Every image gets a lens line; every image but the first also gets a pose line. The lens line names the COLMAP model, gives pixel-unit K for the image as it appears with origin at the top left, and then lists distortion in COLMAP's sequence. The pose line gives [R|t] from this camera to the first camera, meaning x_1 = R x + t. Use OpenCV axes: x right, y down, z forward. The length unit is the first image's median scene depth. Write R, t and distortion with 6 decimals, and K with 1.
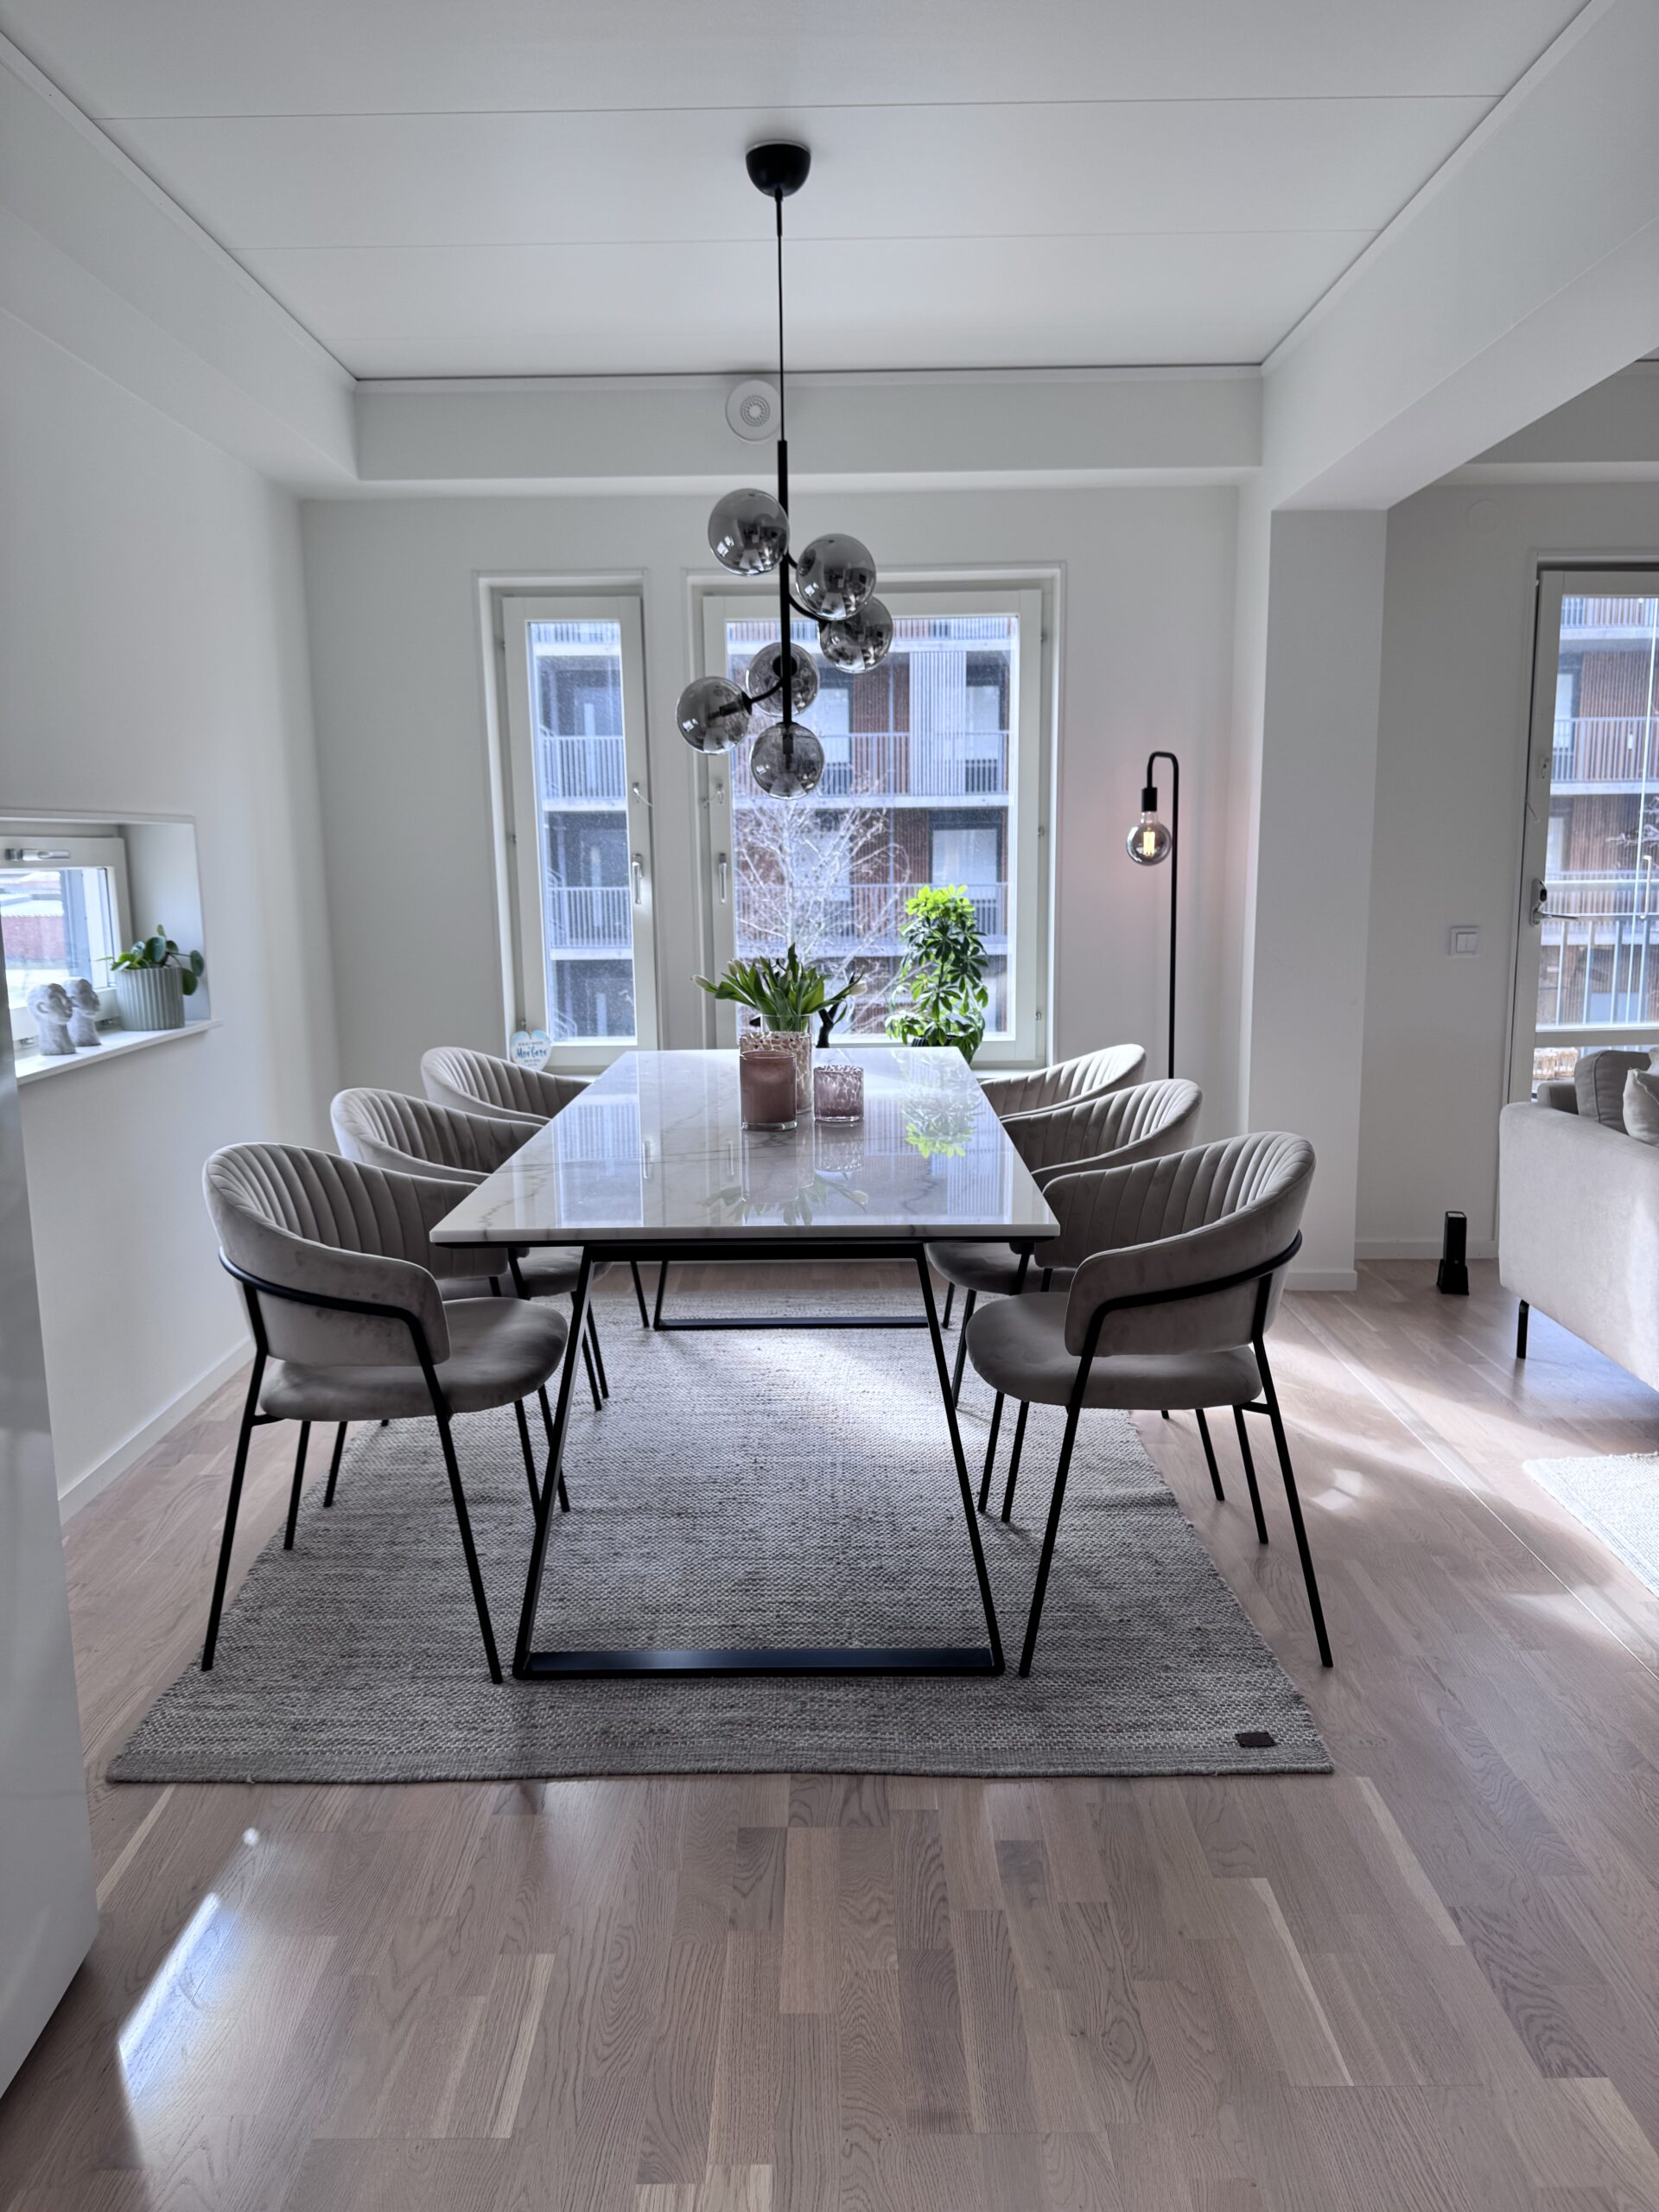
lens RADIAL K [[1575.5, 0, 832.4], [0, 1575.5, 1119.4], [0, 0, 1]] dist [0.009238, -0.005702]
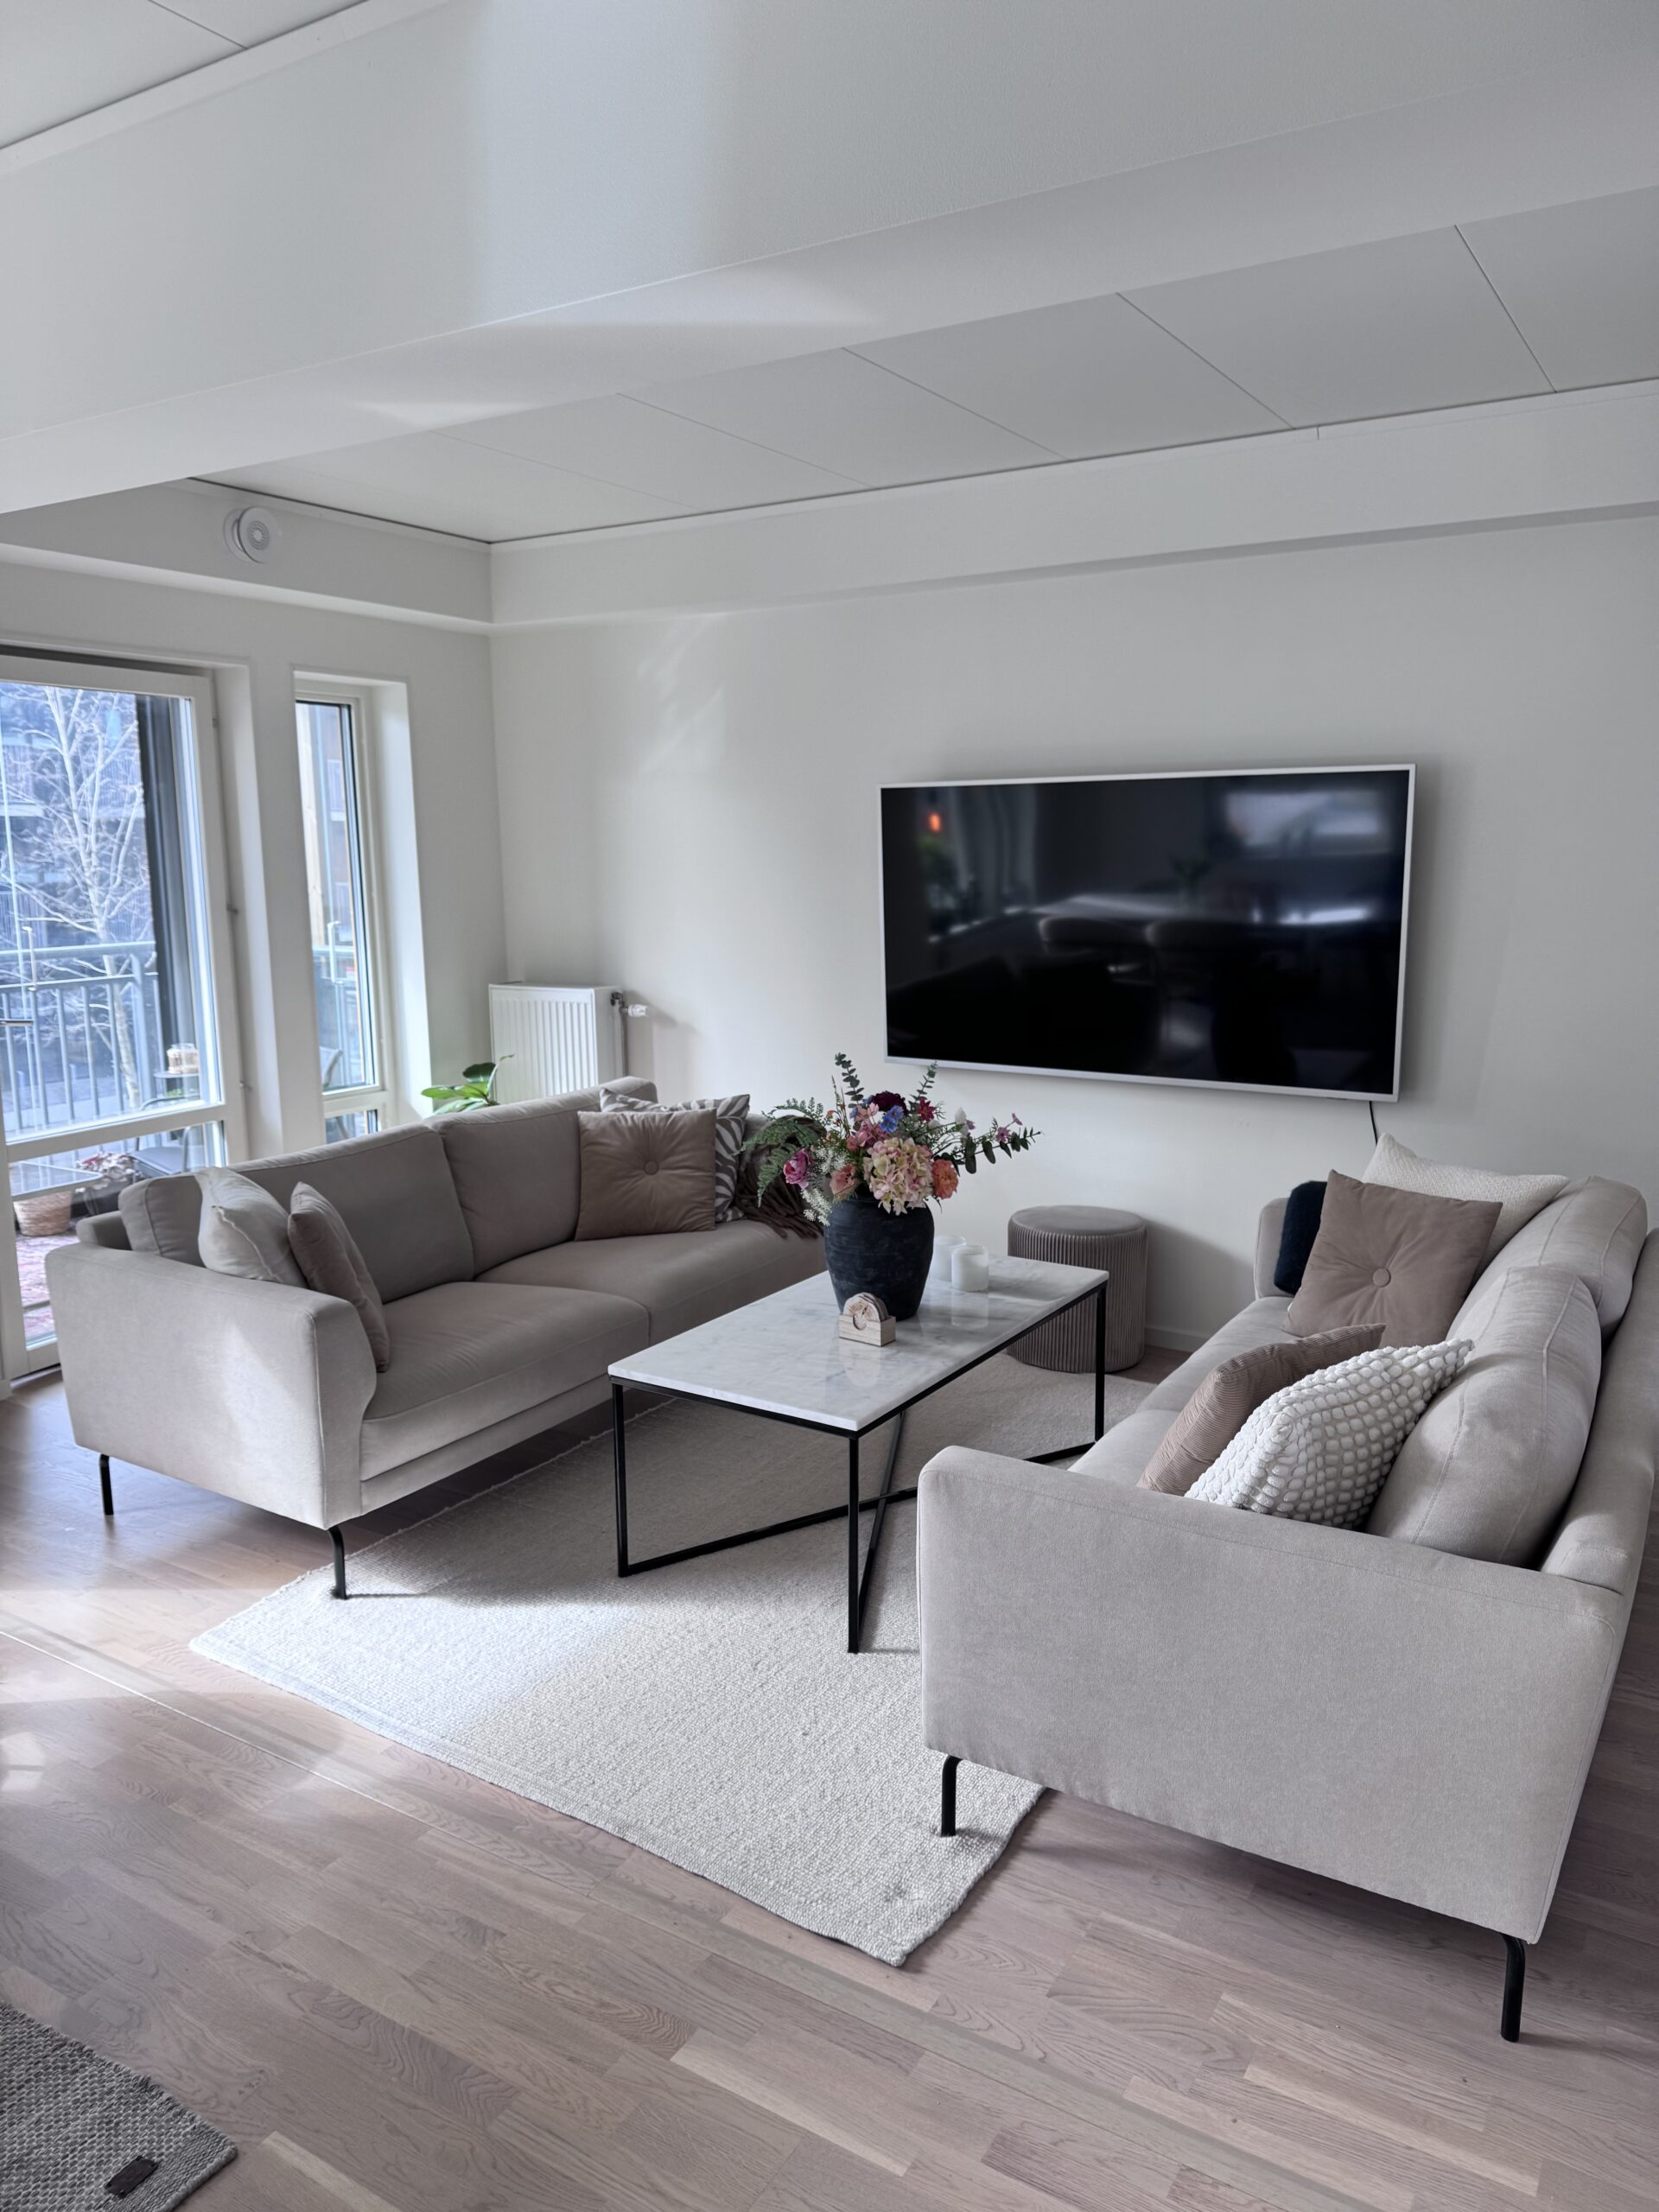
lens RADIAL K [[1575.5, 0, 829.9], [0, 1575.5, 1111.1], [0, 0, 1]] dist [0.009238, -0.005702]
pose [[0.528982, -0.141914, 0.836683, -0.089038], [0.148871, 0.986148, 0.073144, -0.094106], [-0.835473, 0.085866, 0.542781, 0.132794]]
